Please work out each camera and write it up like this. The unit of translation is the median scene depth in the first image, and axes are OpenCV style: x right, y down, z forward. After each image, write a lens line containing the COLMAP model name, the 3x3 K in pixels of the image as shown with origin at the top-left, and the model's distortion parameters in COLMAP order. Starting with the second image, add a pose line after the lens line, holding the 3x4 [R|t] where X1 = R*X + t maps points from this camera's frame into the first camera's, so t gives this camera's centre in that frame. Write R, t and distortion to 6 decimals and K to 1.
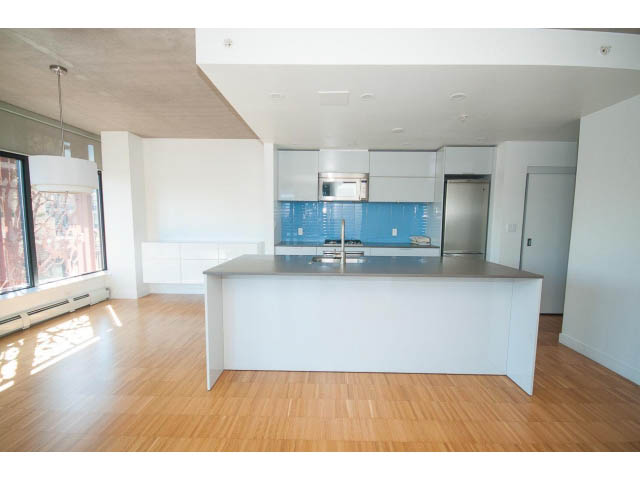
lens RADIAL K [[270.0, 0, 320.0], [0, 270.0, 240.0], [0, 0, 1]] dist [0.000440, -0.011102]
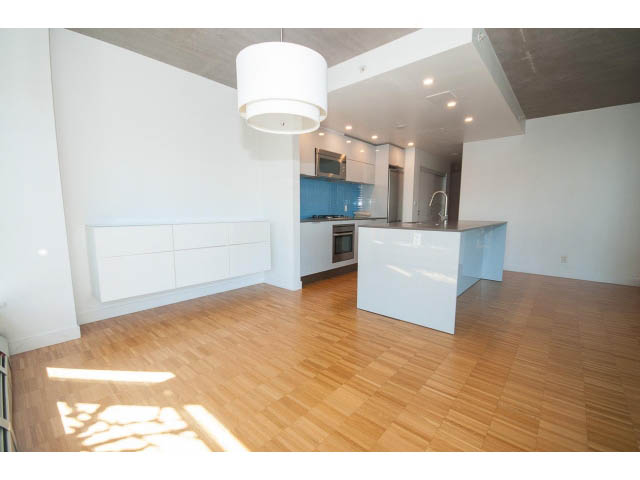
lens RADIAL K [[270.0, 0, 320.0], [0, 270.0, 240.0], [0, 0, 1]] dist [0.000440, -0.011102]
pose [[0.629164, -0.092633, 0.771733, -0.929743], [0.072968, 0.995527, 0.060008, 0.038860], [-0.773840, 0.018557, 0.633109, 0.411306]]
